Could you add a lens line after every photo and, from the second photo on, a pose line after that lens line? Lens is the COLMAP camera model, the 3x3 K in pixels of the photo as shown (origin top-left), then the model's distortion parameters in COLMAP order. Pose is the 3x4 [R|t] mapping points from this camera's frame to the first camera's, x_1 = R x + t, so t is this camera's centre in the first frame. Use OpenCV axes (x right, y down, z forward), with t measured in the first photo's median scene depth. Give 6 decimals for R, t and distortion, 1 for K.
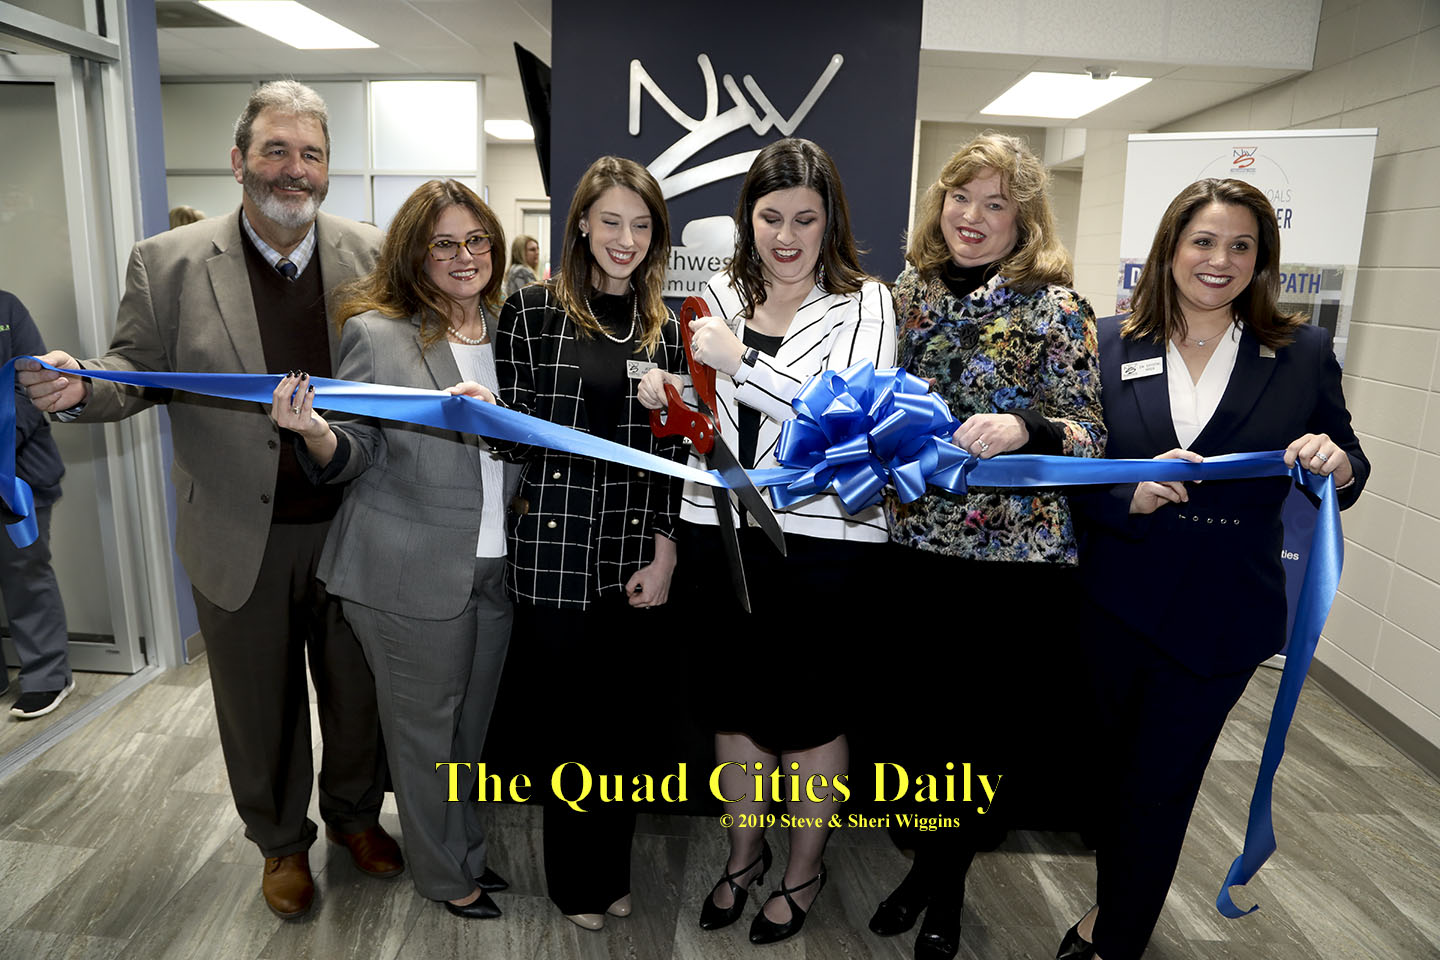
lens RADIAL K [[993.7, 0, 717.3], [0, 993.7, 489.5], [0, 0, 1]] dist [-0.129943, 0.066750]
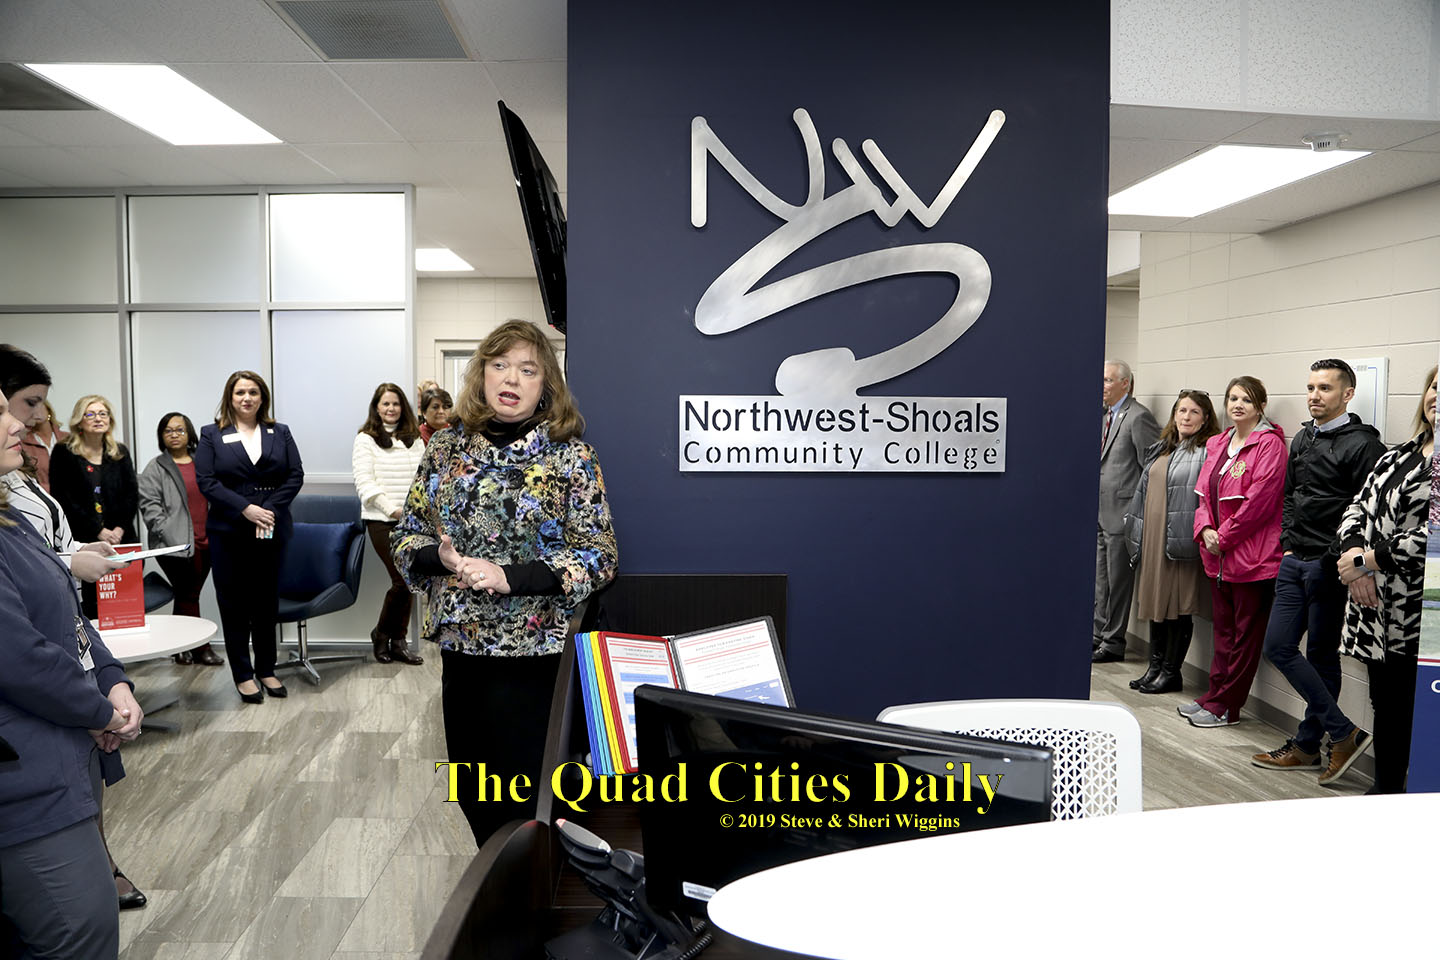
lens RADIAL K [[992.3, 0, 715.9], [0, 992.3, 484.2], [0, 0, 1]] dist [-0.128020, 0.063896]
pose [[0.993861, -0.038054, 0.103885, -0.149979], [0.052123, 0.989299, -0.136271, -0.104337], [-0.097588, 0.140849, 0.985210, 0.379614]]
